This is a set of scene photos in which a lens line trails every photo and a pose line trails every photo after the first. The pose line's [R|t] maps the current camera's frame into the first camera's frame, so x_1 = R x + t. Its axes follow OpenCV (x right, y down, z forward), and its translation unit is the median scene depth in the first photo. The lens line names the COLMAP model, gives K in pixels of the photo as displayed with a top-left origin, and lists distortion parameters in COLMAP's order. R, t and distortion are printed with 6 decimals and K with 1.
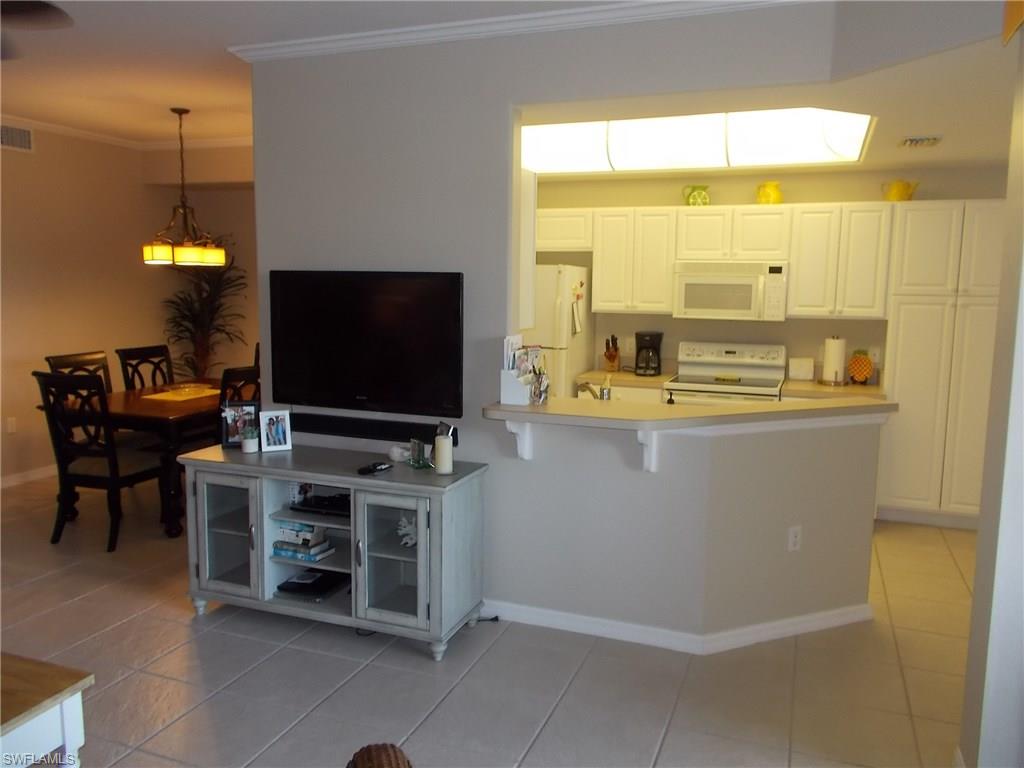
lens RADIAL K [[800.9, 0, 512.0], [0, 800.9, 384.0], [0, 0, 1]] dist [-0.002058, 0.138933]
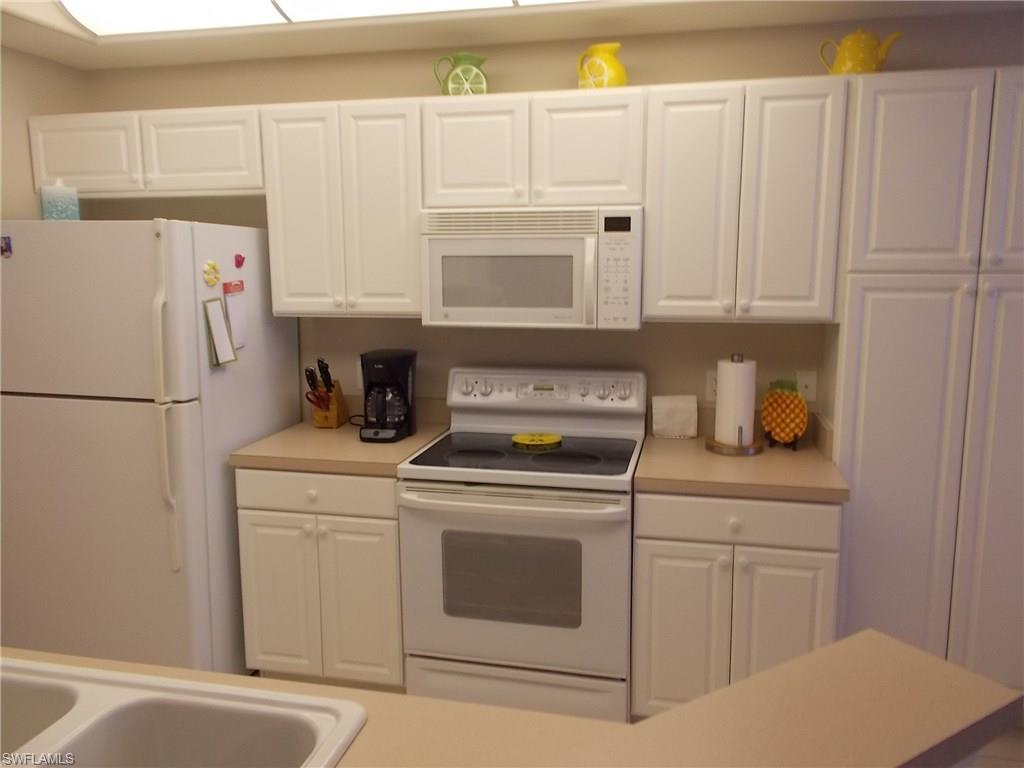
lens RADIAL K [[756.8, 0, 512.0], [0, 756.8, 384.0], [0, 0, 1]] dist [-0.028202, 0.116979]
pose [[0.990614, -0.040582, 0.130524, 0.196655], [0.035528, 0.998535, 0.040819, -0.065065], [-0.131989, -0.035798, 0.990604, 0.539276]]
